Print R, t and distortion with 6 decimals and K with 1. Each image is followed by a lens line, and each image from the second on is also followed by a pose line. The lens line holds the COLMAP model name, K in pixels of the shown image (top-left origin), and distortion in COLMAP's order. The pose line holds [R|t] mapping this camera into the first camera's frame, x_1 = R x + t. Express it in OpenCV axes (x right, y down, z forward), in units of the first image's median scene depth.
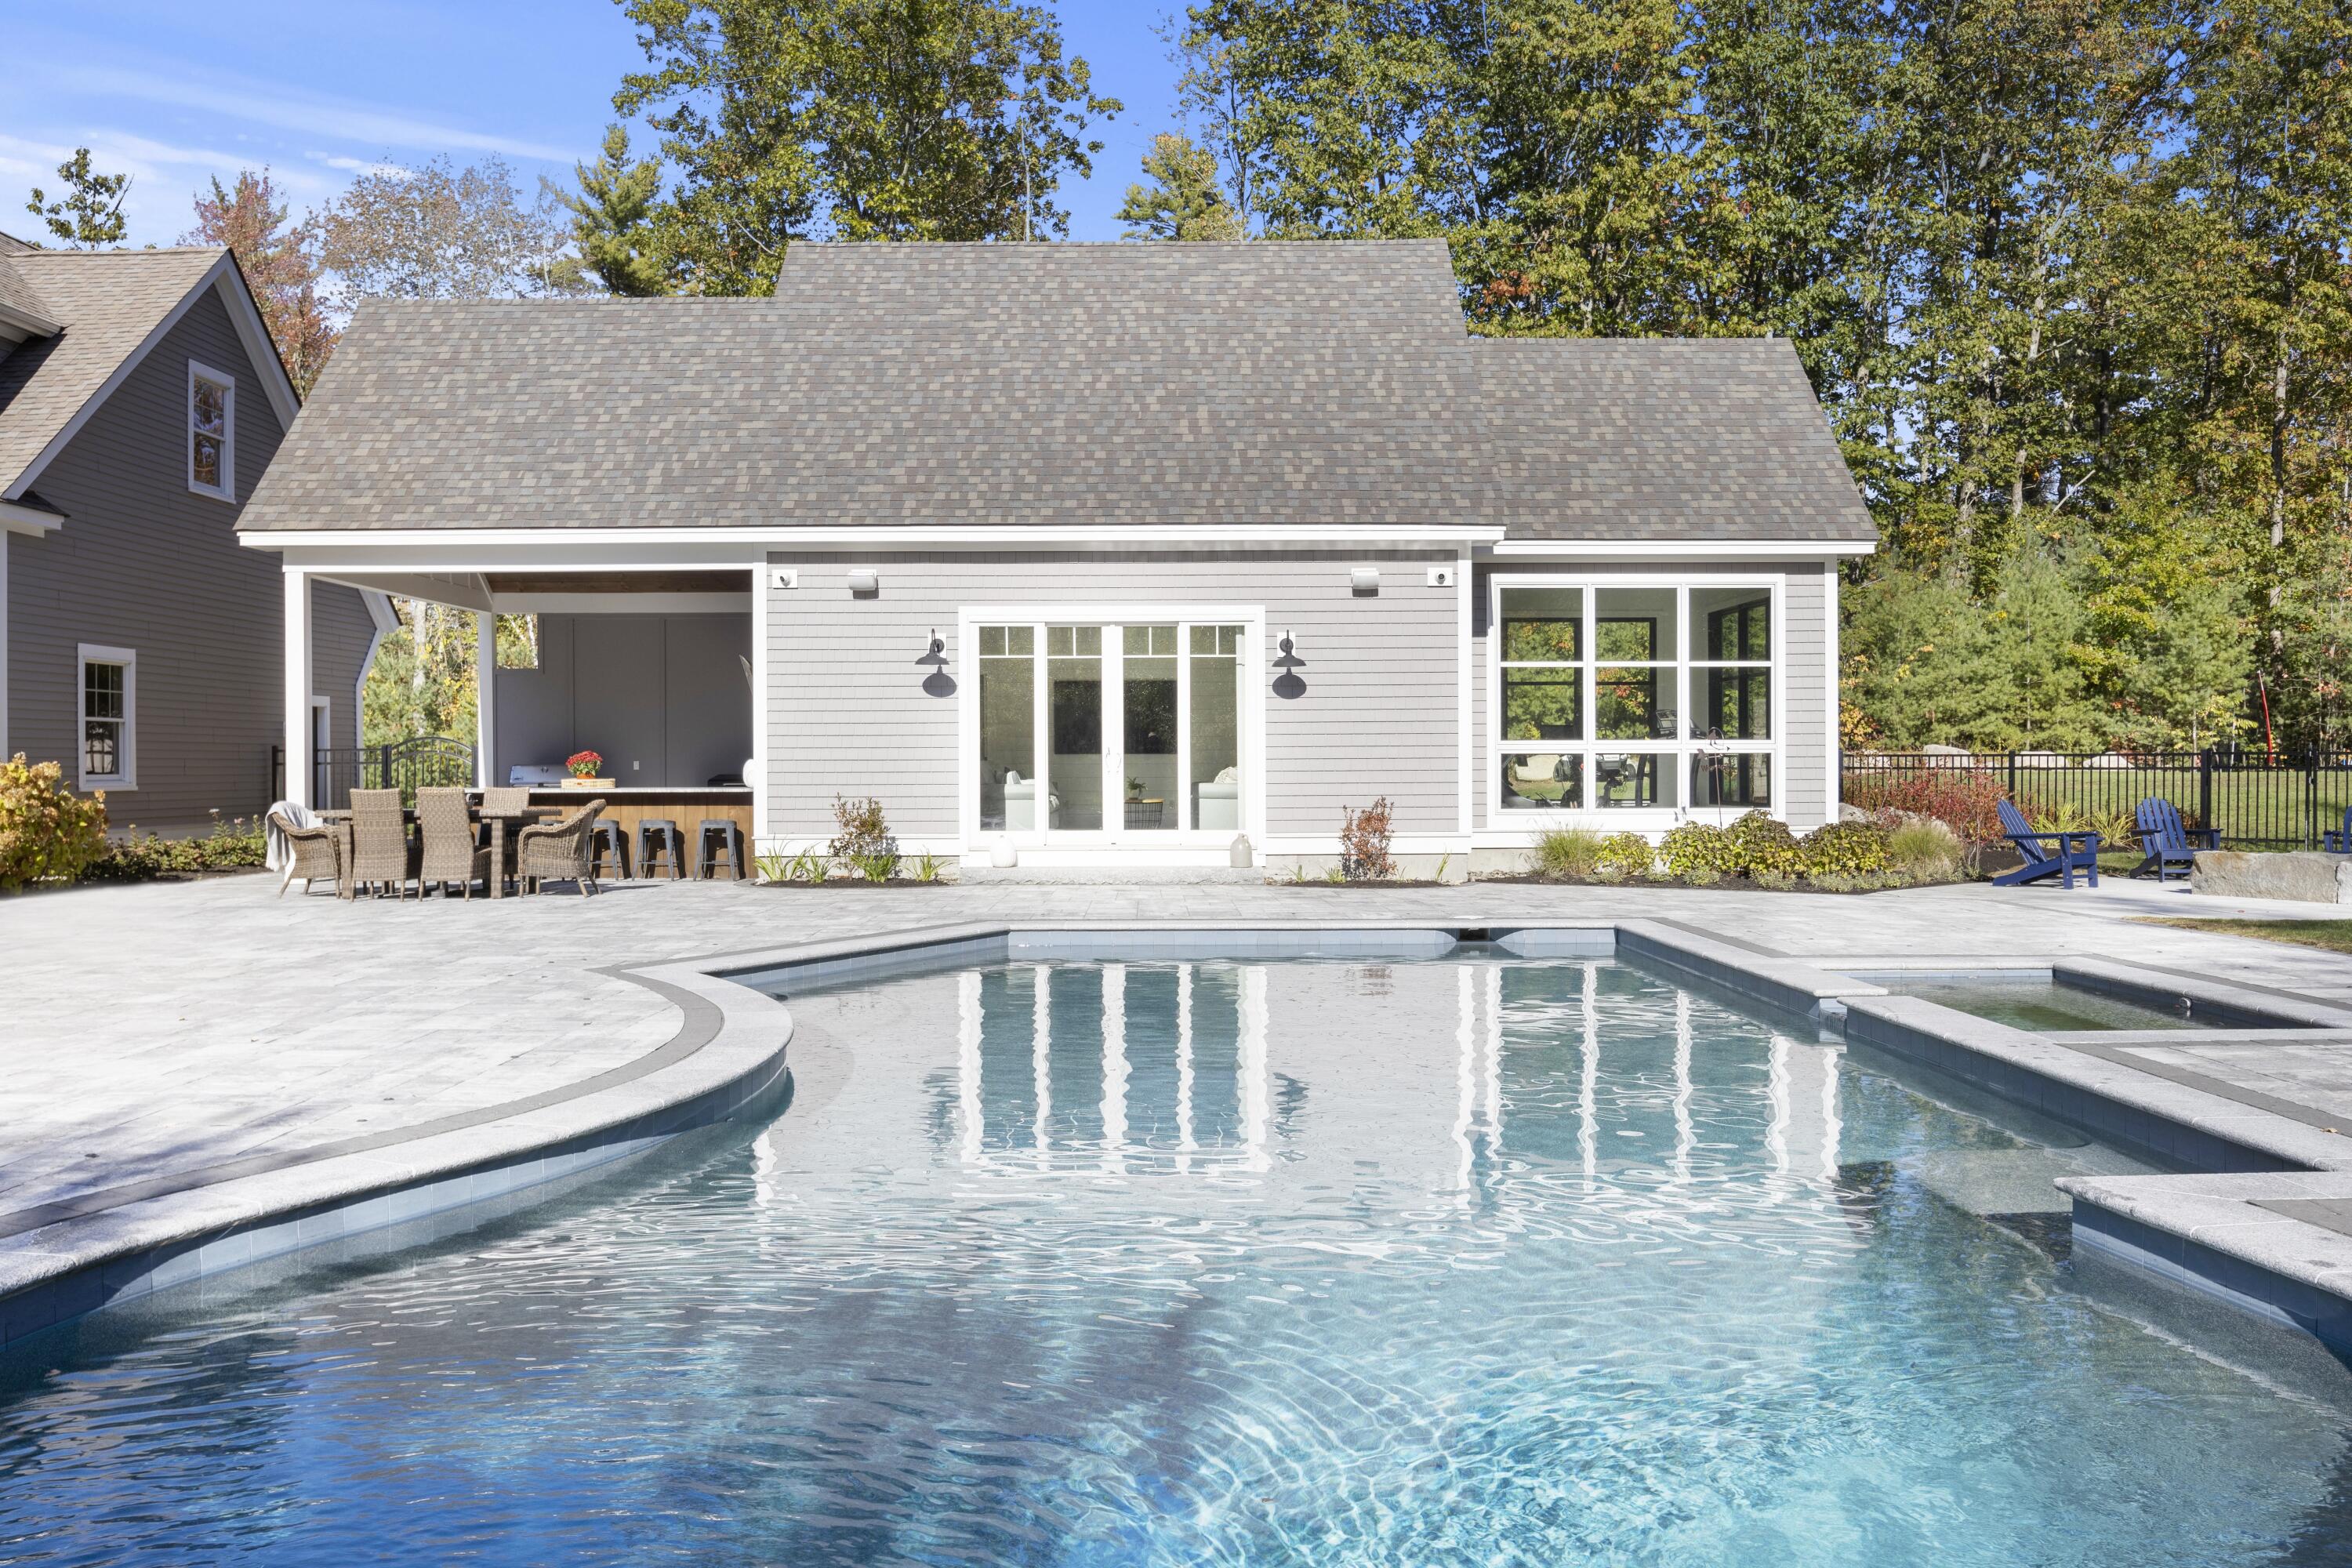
lens RADIAL K [[1817.7, 0, 1178.5], [0, 1817.7, 801.4], [0, 0, 1]] dist [-0.020150, 0.000737]
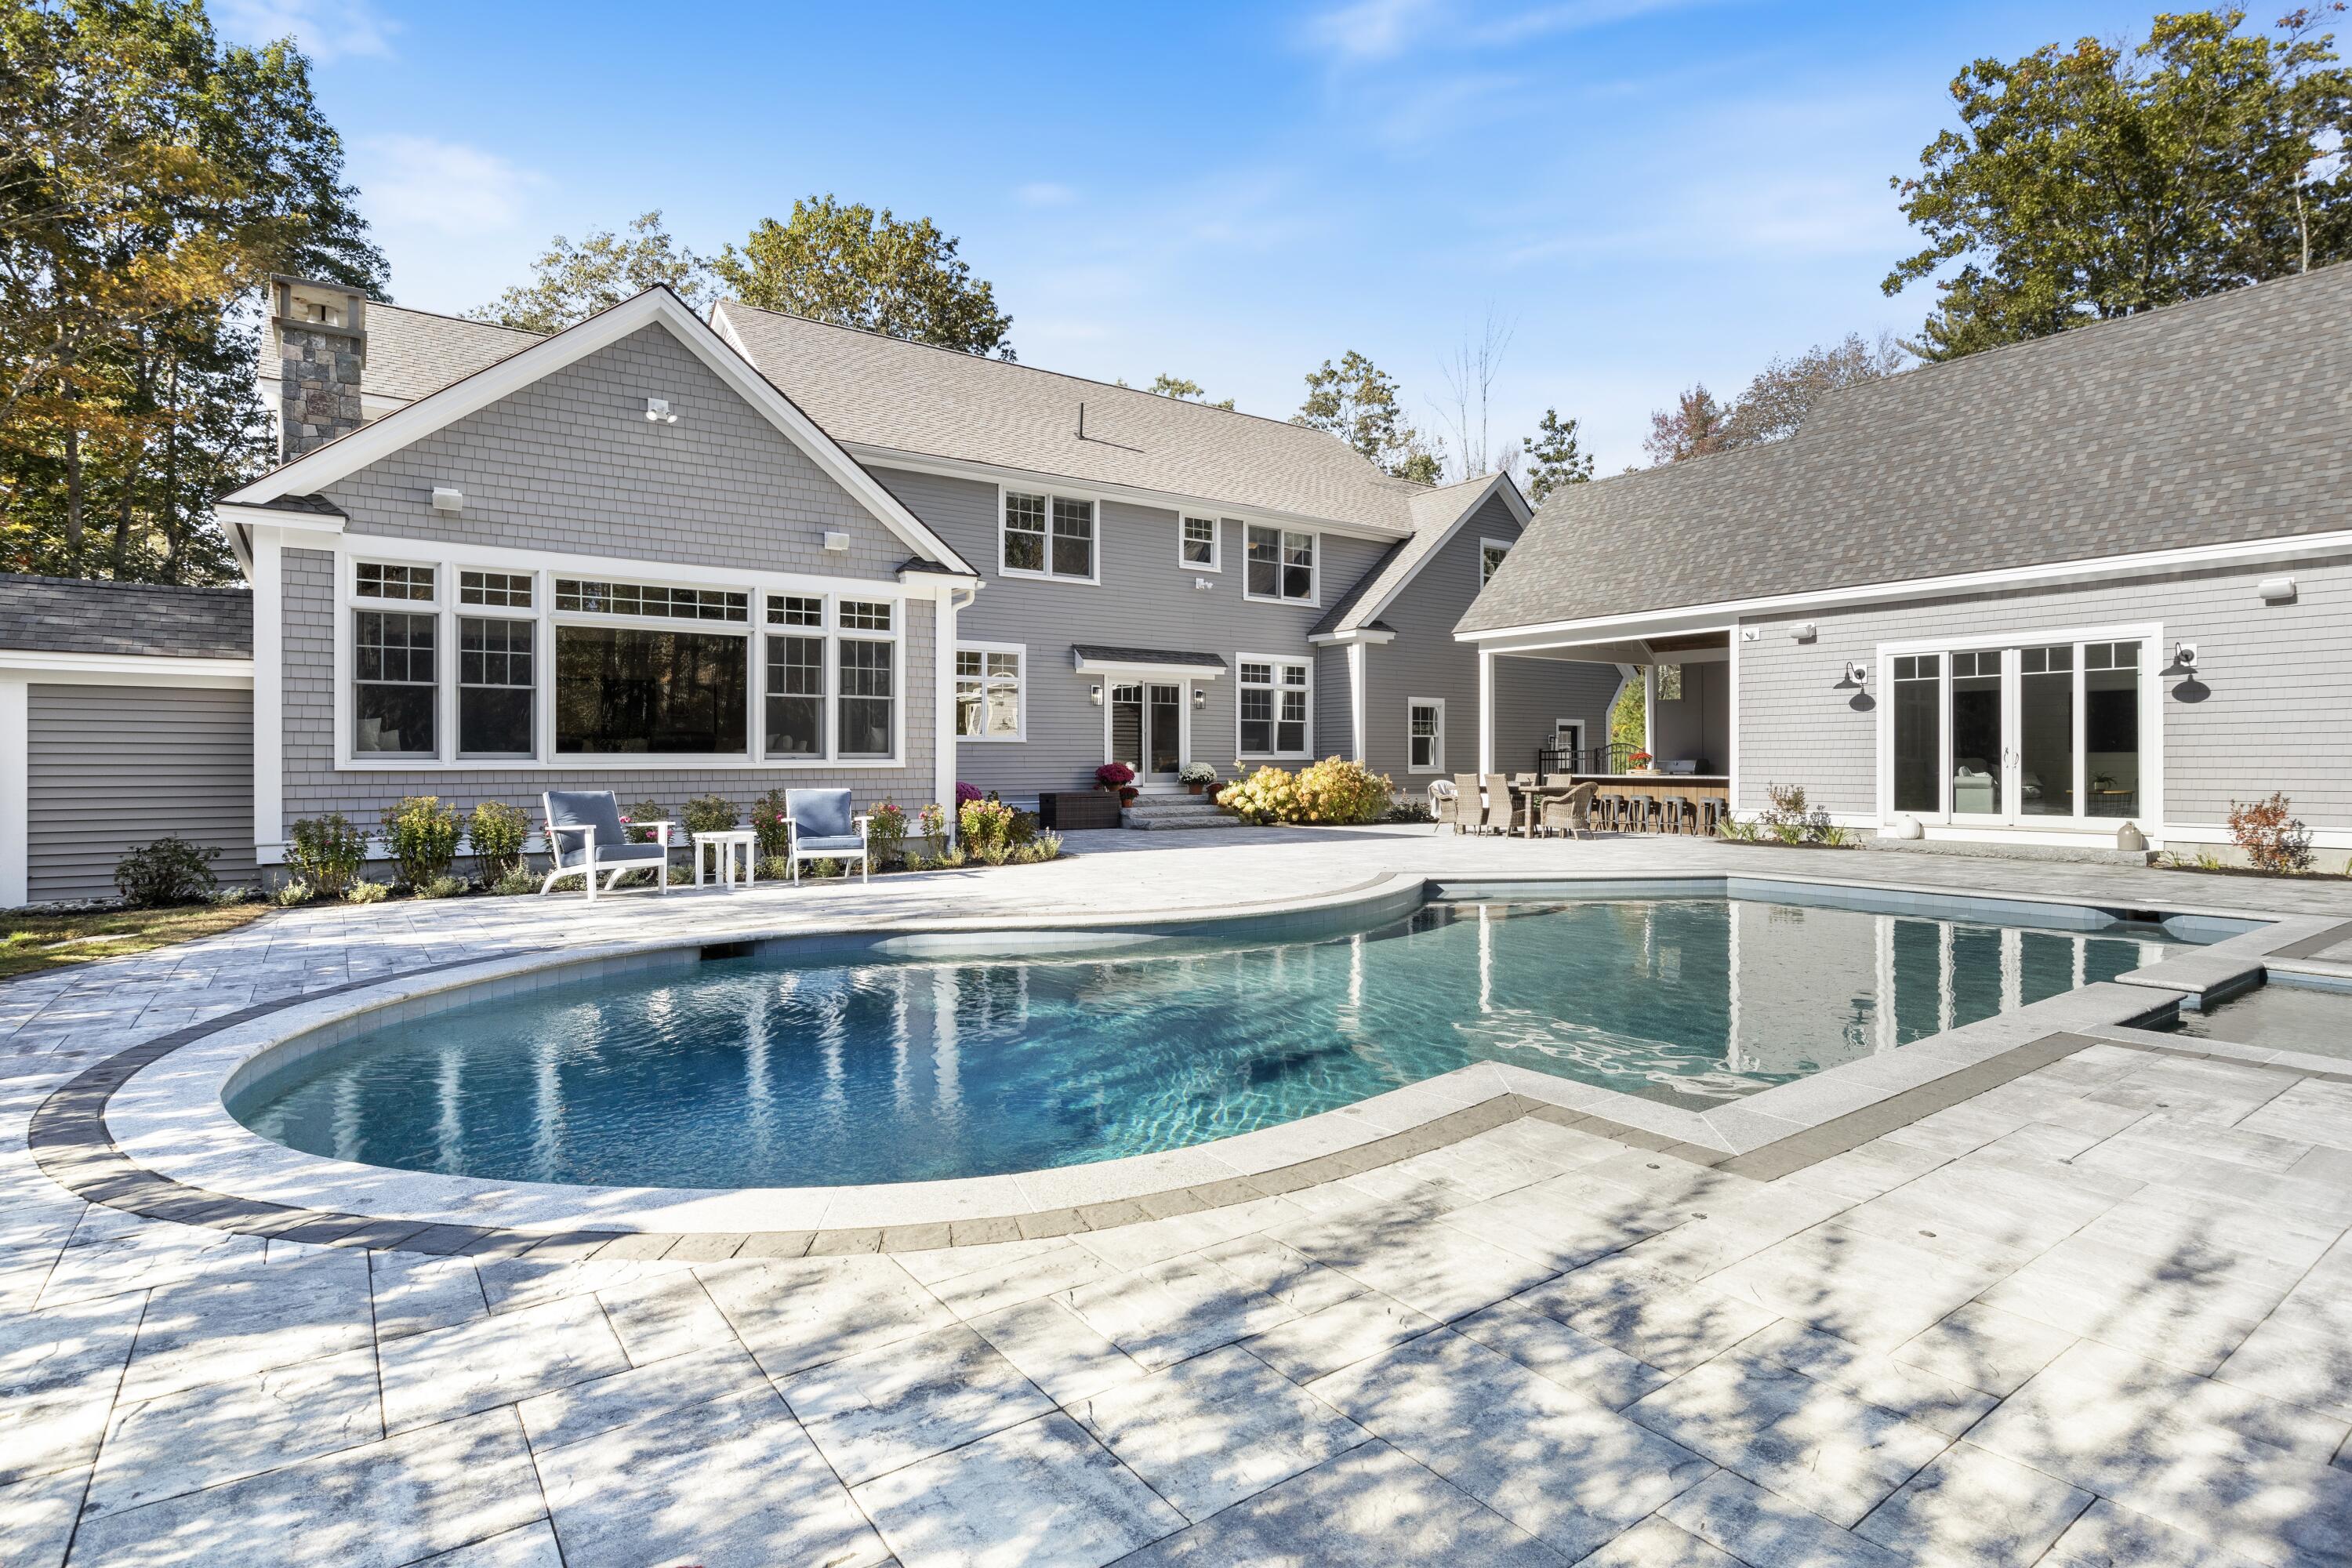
lens RADIAL K [[1189.3, 0, 1180.4], [0, 1189.3, 758.2], [0, 0, 1]] dist [0.003649, 0.000879]
pose [[0.583489, -0.000102, -0.812121, 0.294058], [-0.015738, 0.999811, -0.011433, -0.004220], [0.811969, 0.019452, 0.583377, 0.065301]]
